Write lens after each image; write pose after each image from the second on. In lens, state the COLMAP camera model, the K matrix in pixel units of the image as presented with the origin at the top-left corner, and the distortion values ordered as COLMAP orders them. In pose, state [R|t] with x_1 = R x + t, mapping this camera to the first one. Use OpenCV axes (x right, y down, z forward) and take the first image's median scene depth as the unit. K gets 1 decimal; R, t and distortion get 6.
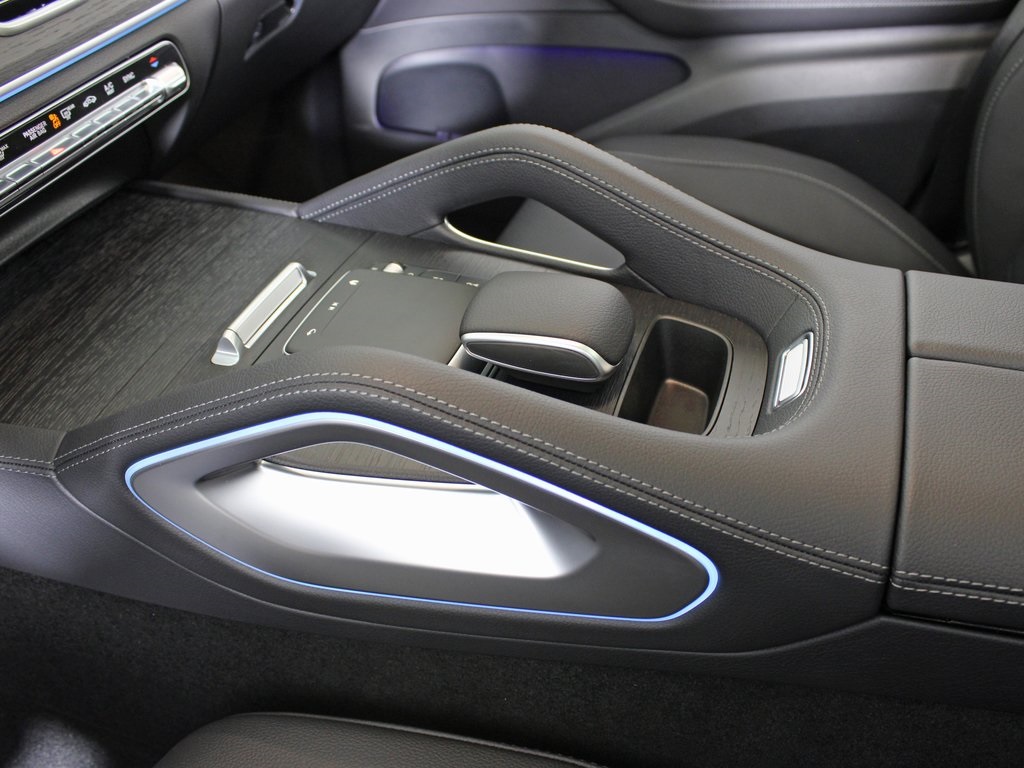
lens RADIAL K [[945.2, 0, 512.0], [0, 945.2, 384.0], [0, 0, 1]] dist [-0.162691, 0.125512]
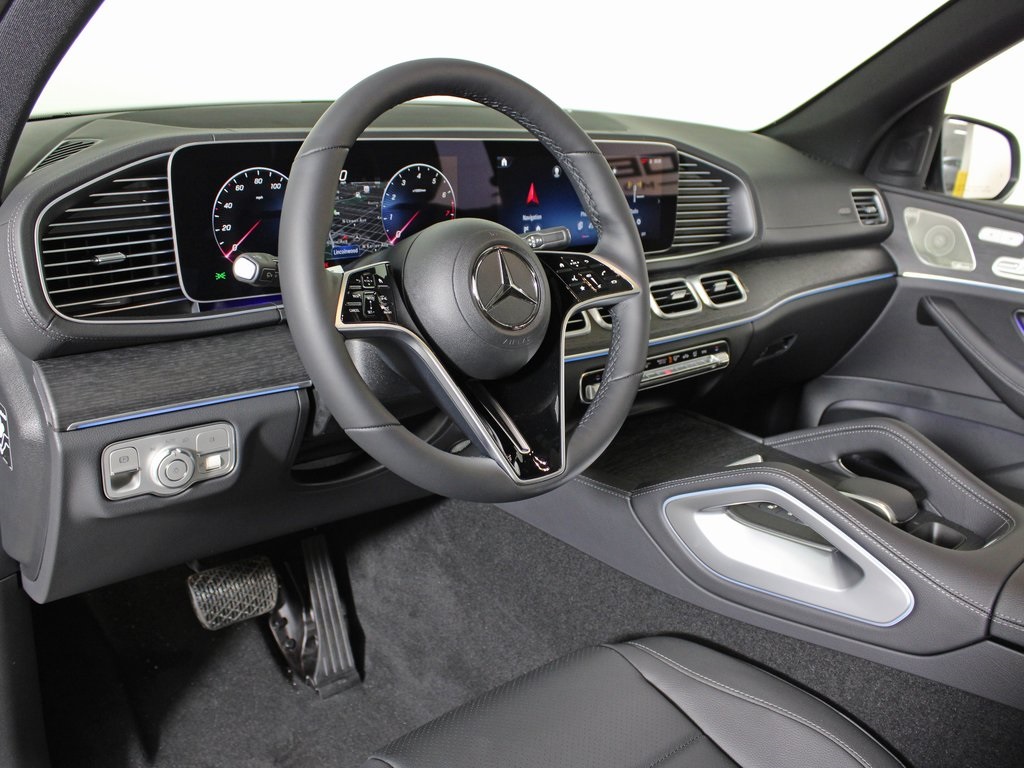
lens RADIAL K [[945.2, 0, 512.0], [0, 945.2, 384.0], [0, 0, 1]] dist [-0.162691, 0.125512]
pose [[0.864371, 0.226398, -0.449006, 0.168099], [-0.372362, 0.888265, -0.268945, 0.455824], [0.337948, 0.399661, 0.852093, -0.913082]]
